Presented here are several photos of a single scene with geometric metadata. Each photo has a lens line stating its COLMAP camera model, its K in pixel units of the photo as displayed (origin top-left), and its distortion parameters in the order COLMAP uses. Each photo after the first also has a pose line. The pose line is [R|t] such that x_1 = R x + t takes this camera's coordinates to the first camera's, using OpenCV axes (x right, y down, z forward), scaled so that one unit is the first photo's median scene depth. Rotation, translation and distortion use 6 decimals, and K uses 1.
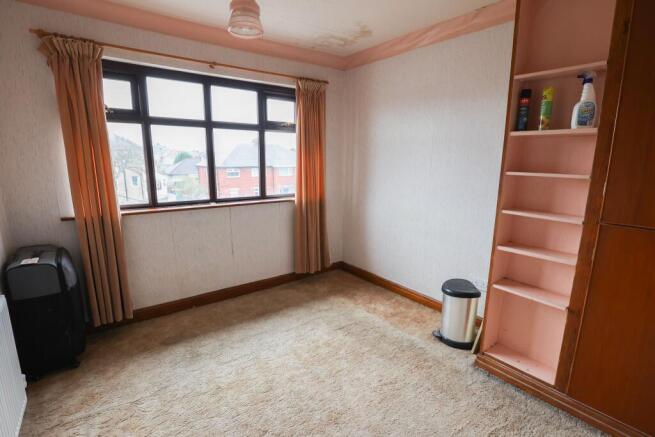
lens RADIAL K [[326.5, 0, 327.5], [0, 326.5, 218.5], [0, 0, 1]] dist [-0.000458, -0.000290]
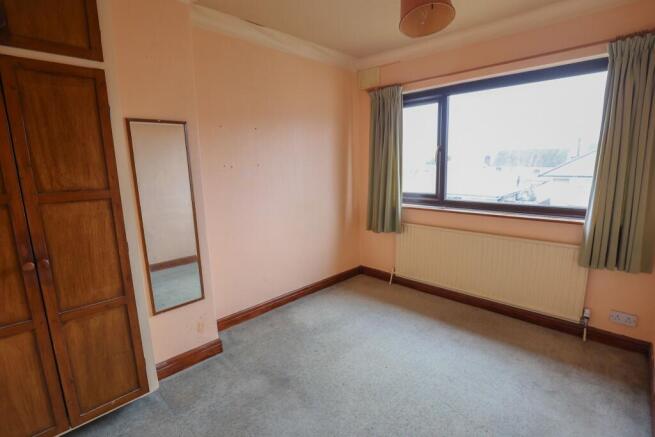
lens RADIAL K [[326.5, 0, 327.5], [0, 326.5, 218.5], [0, 0, 1]] dist [-0.000458, -0.000290]
pose [[0.167709, 0.148404, -0.974603, 0.652968], [-0.158130, 0.979853, 0.121992, -0.075036], [0.973072, 0.133655, 0.187797, 0.442702]]
